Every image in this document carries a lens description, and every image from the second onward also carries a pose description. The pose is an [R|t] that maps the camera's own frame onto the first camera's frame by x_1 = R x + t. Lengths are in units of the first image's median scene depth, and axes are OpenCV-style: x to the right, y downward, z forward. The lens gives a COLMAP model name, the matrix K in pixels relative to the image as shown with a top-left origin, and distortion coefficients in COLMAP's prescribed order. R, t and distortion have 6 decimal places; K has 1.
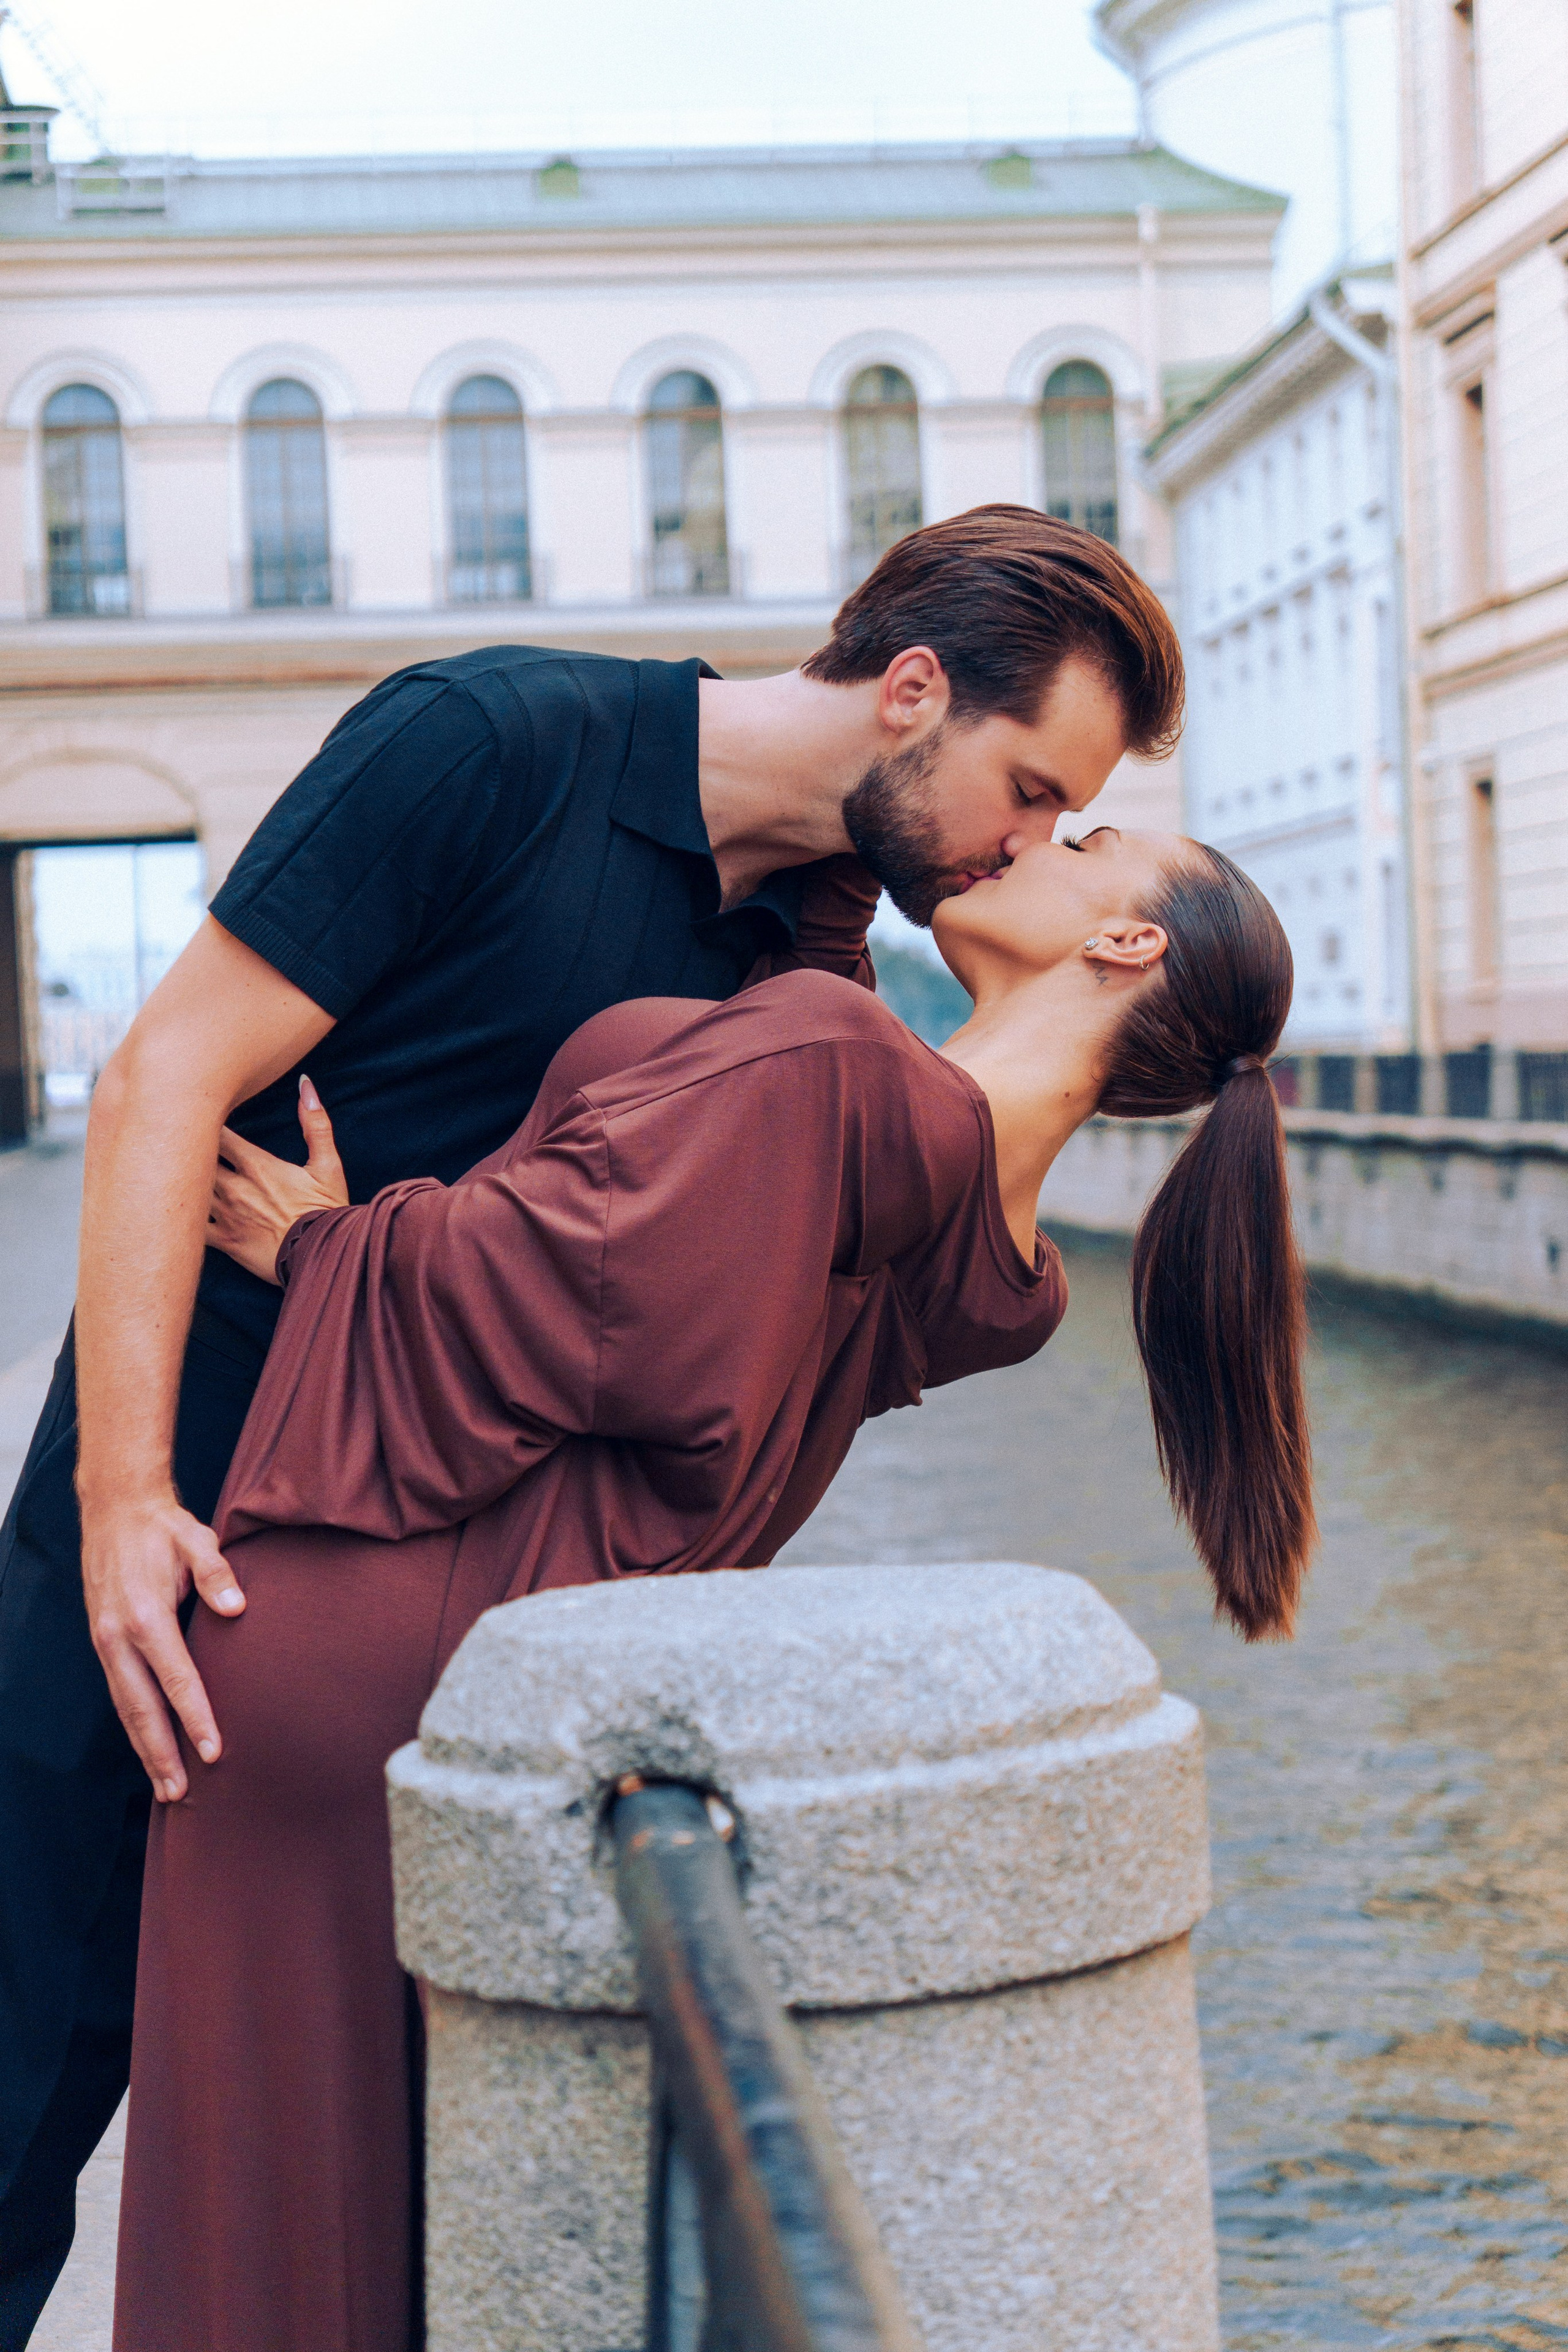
lens RADIAL K [[4996.0, 0, 778.5], [0, 4996.0, 1164.1], [0, 0, 1]] dist [-0.007392, 0.000000]
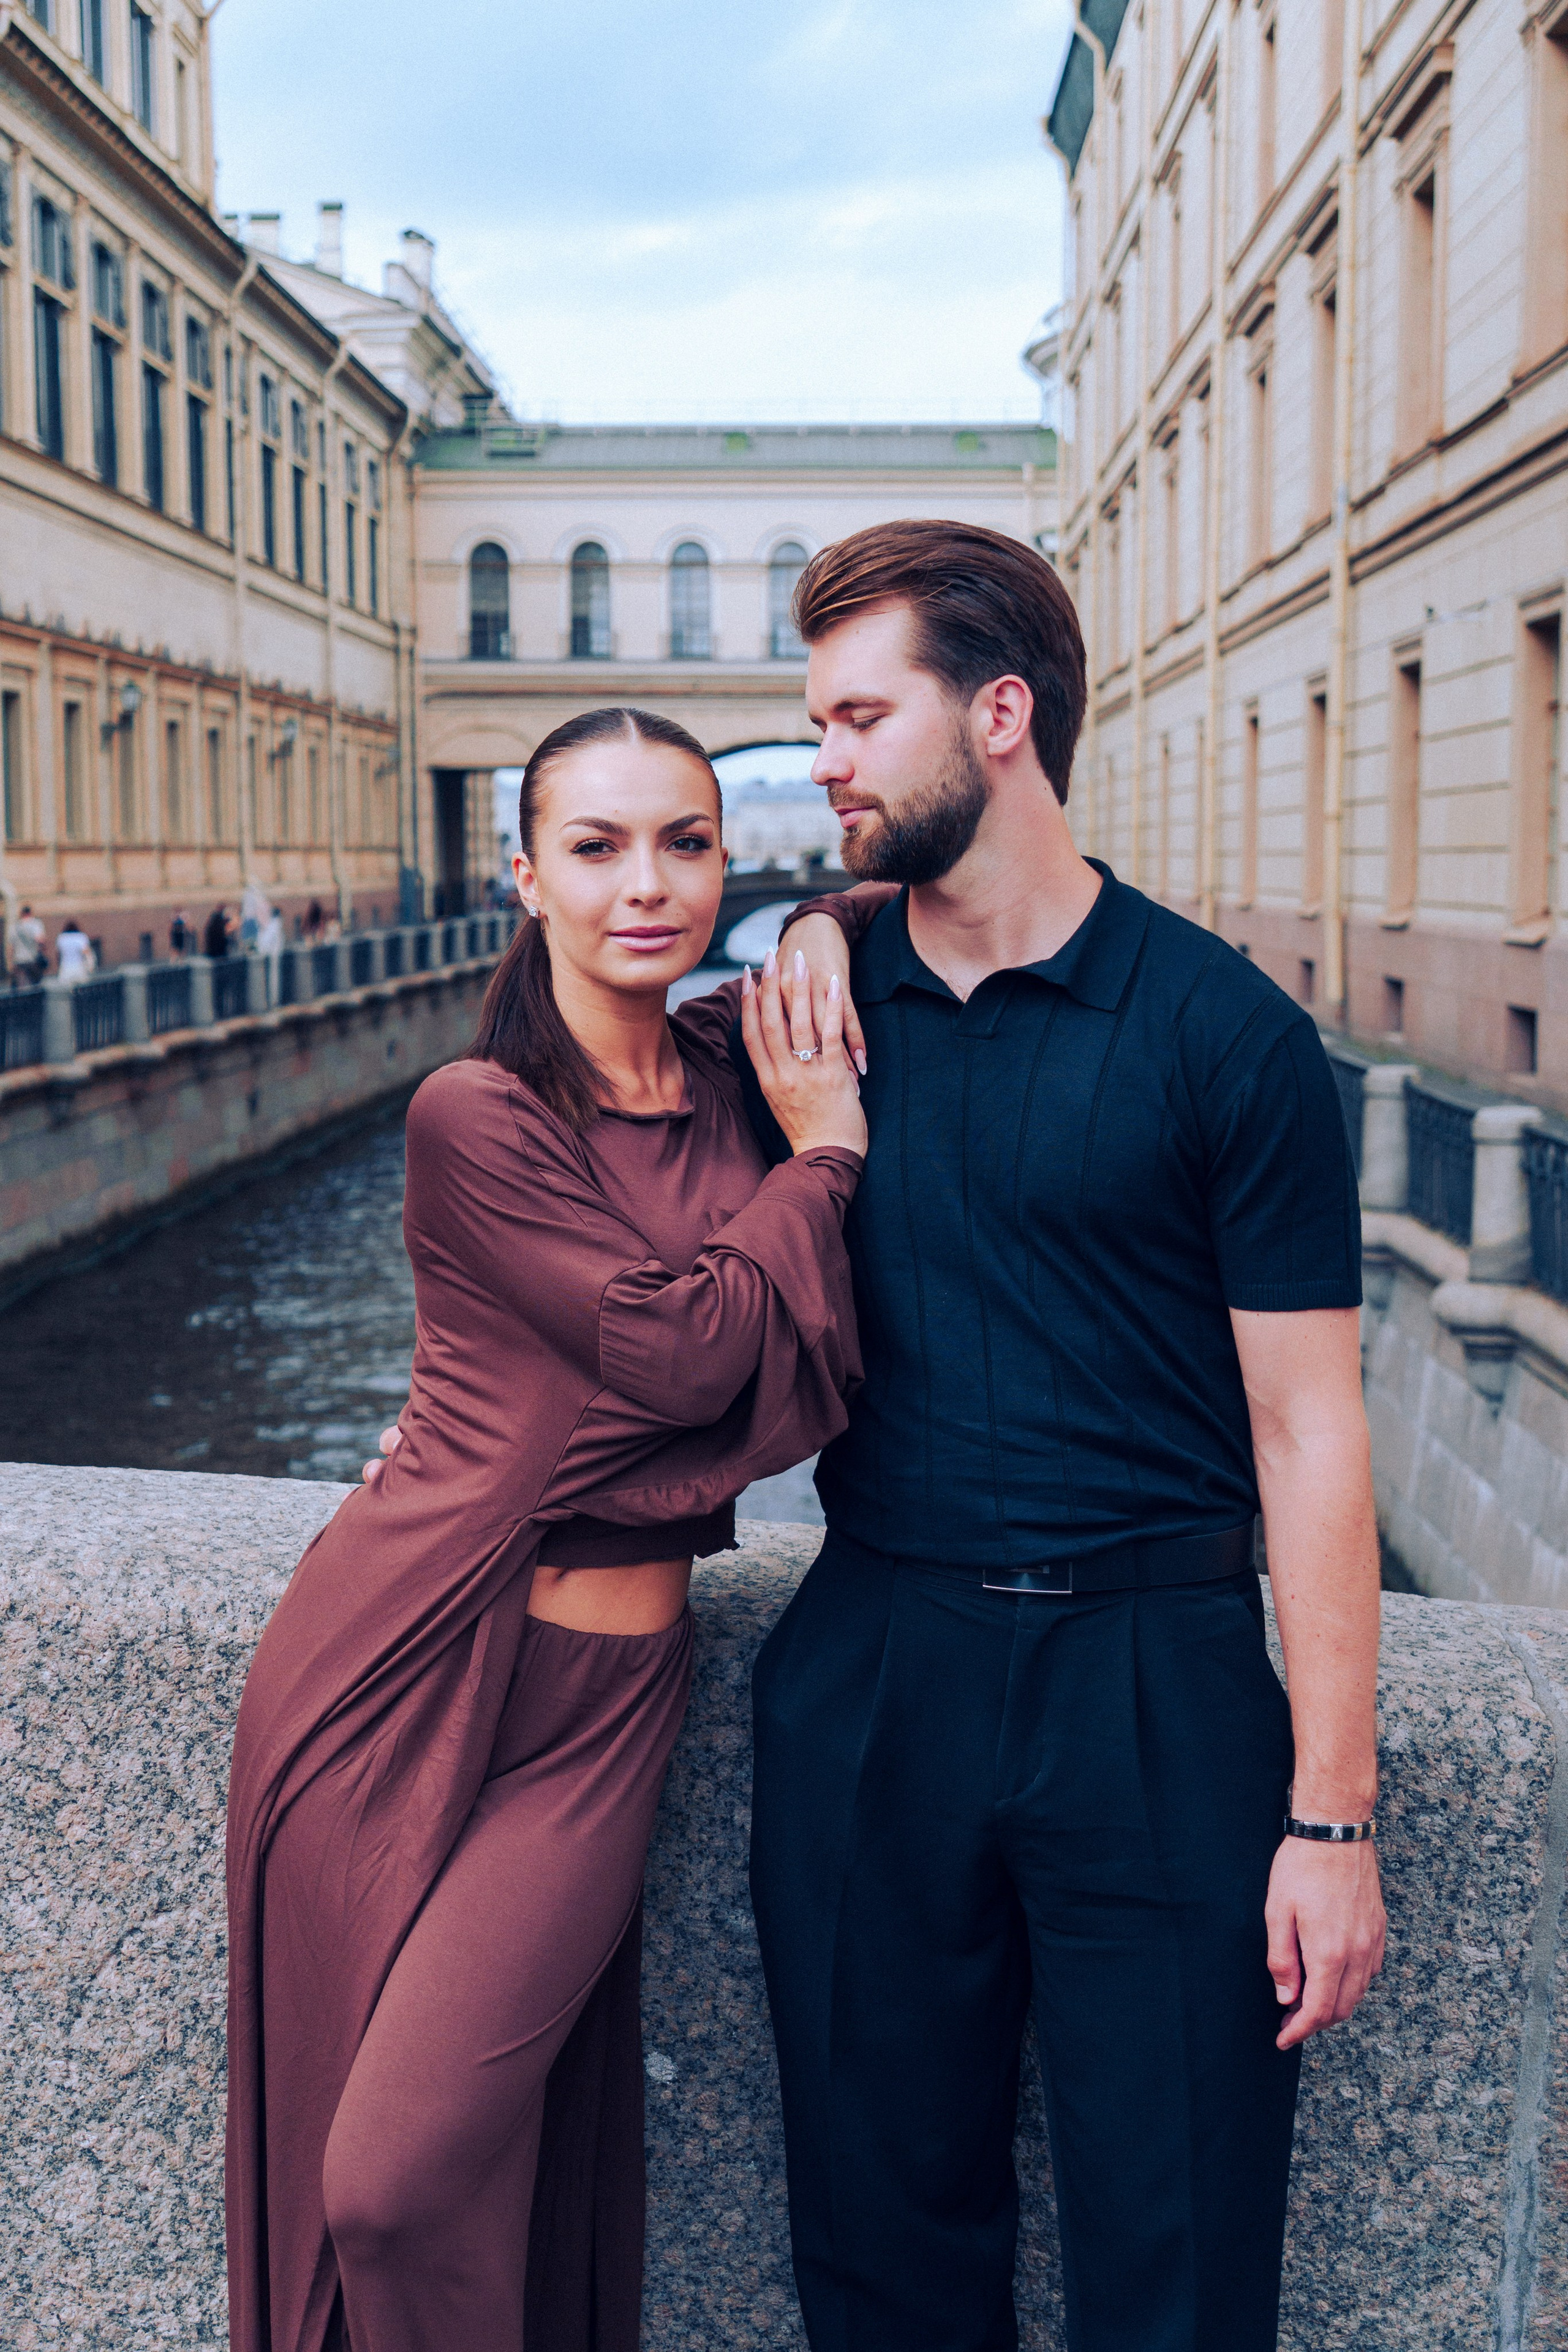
lens RADIAL K [[3033.7, 0, 780.2], [0, 3033.7, 1196.9], [0, 0, 1]] dist [0.010926, 0.000000]
pose [[0.992801, 0.051796, -0.108001, 0.121678], [-0.041953, 0.994921, 0.091497, -0.010604], [0.112192, -0.086307, 0.989931, -0.218317]]
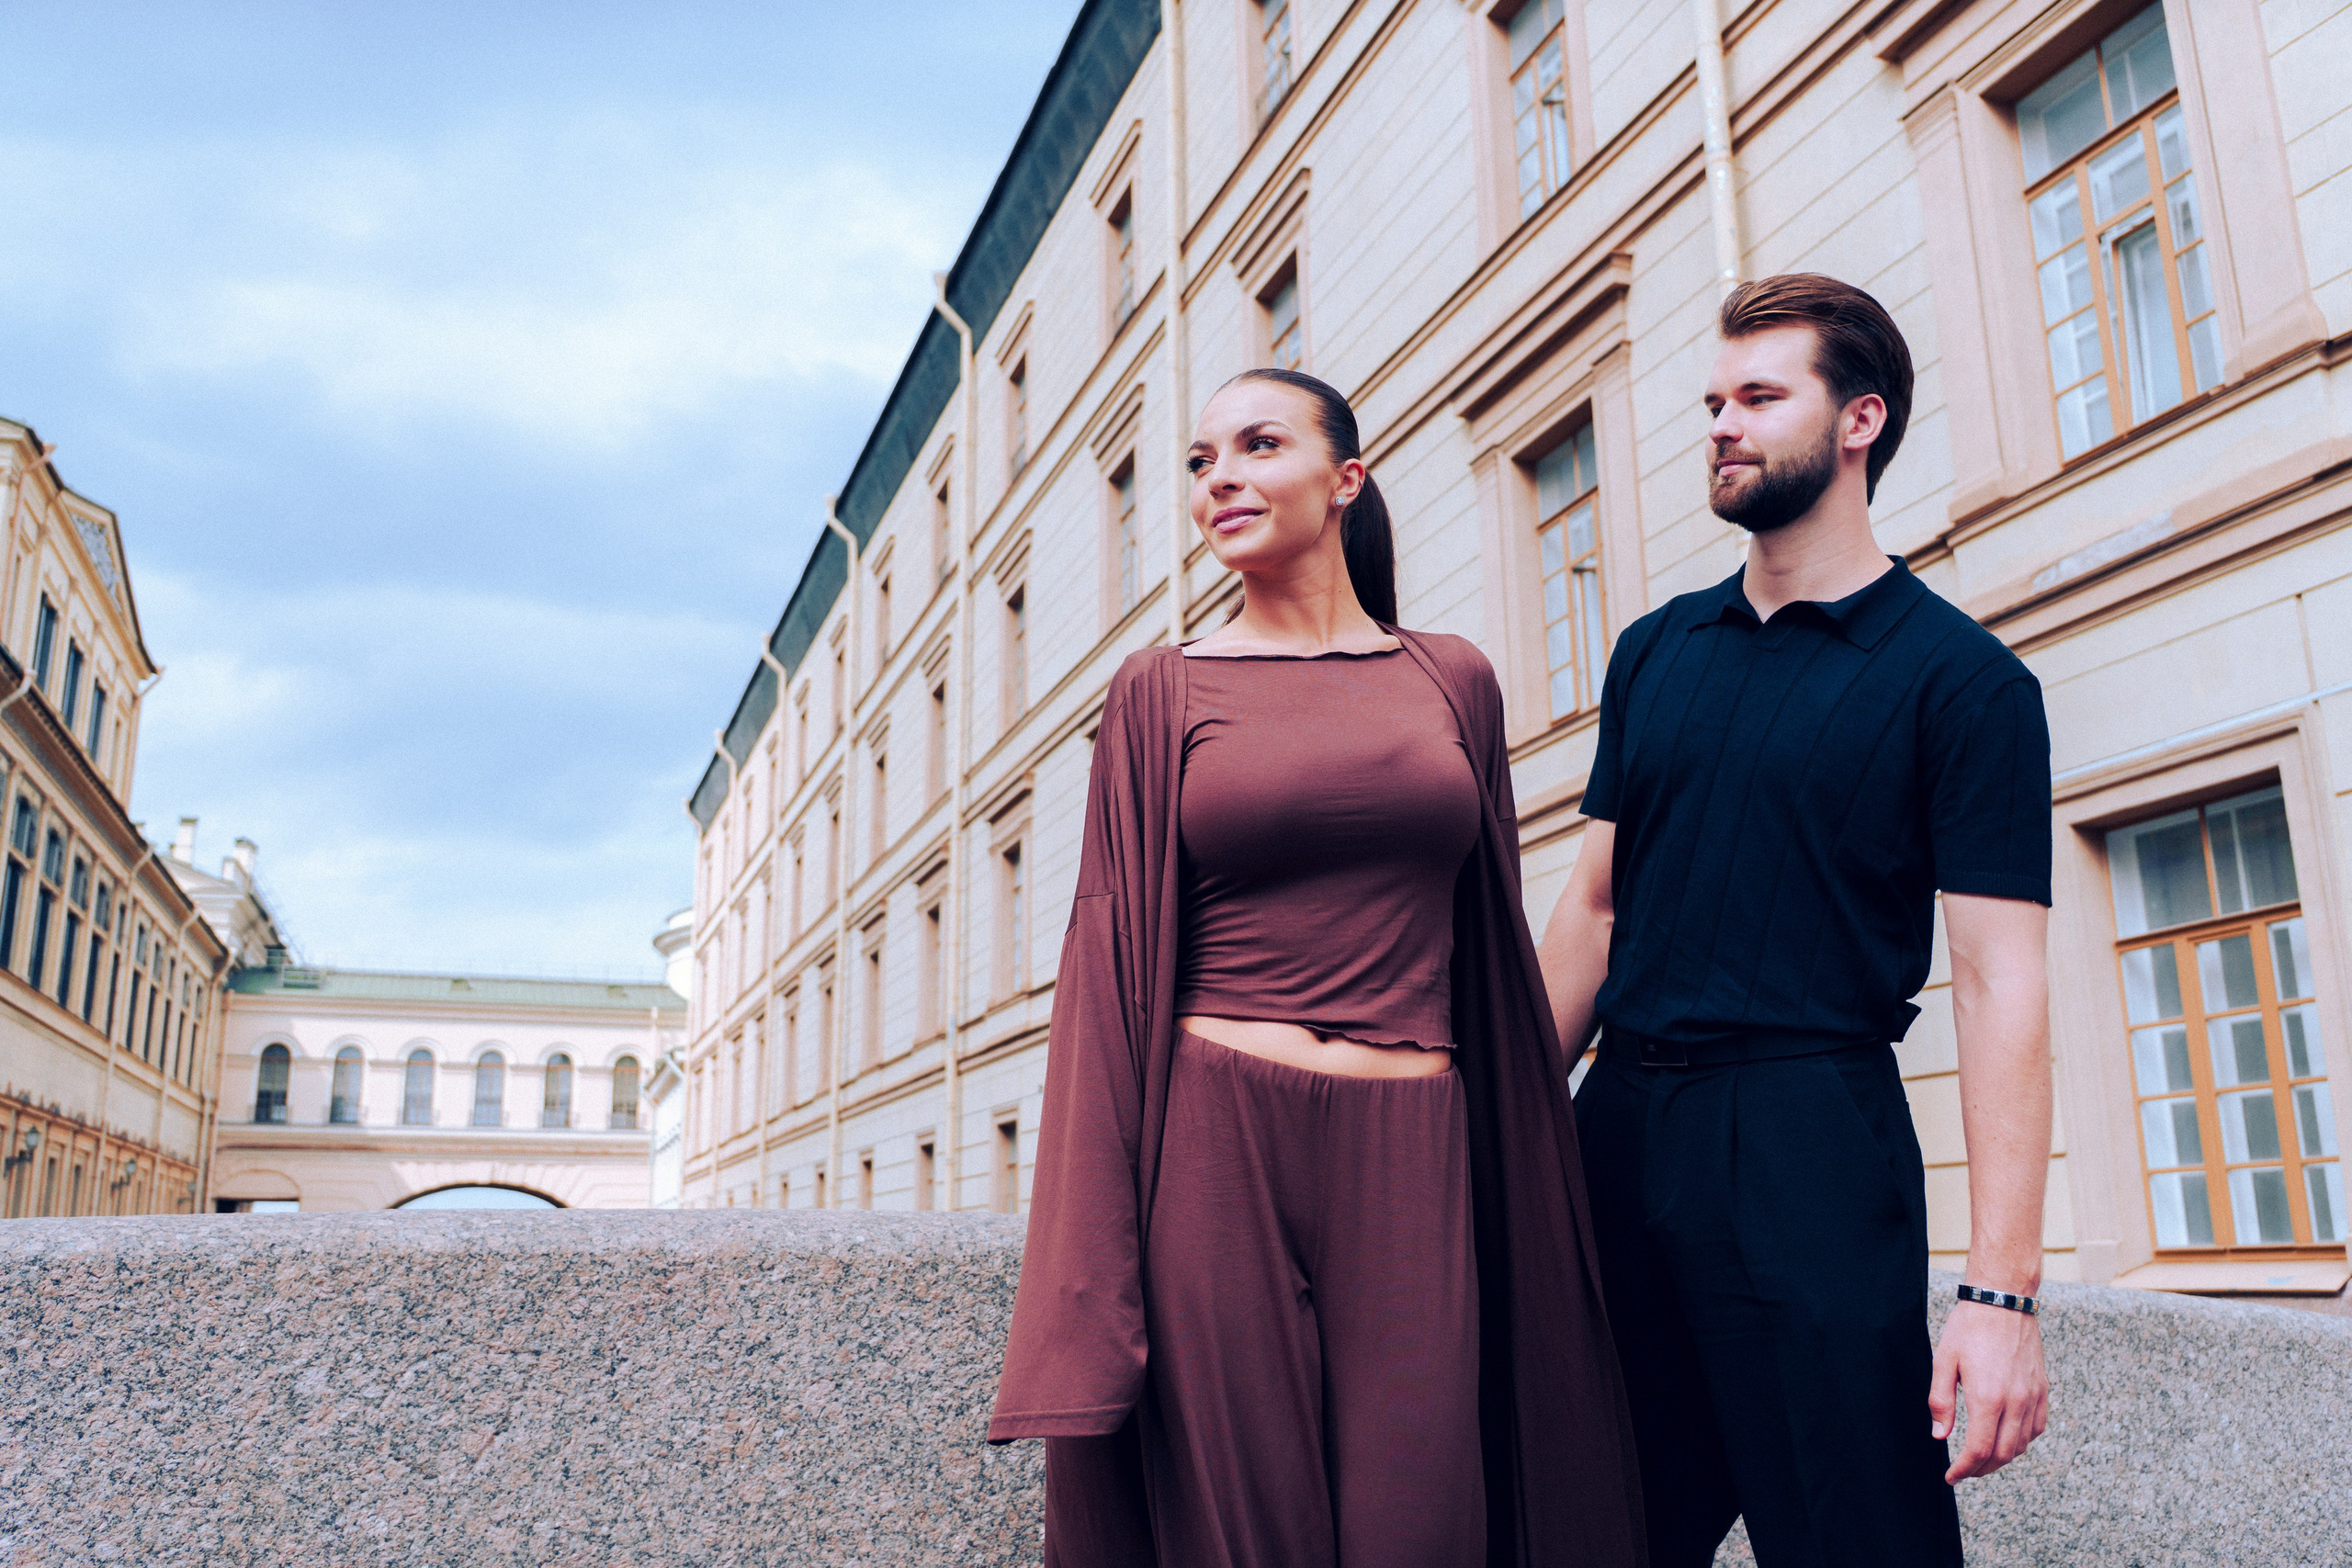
lens RADIAL K [[1933.1, 0, 1172.9], [0, 1933.1, 790.6], [0, 0, 1]] dist [-0.048983, 0.034074]
pose [[0.966770, 0.091674, 0.238647, 0.087459], [-0.023757, 0.961671, -0.273176, -0.003448], [-0.254543, 0.258429, 0.931892, -0.225946]]
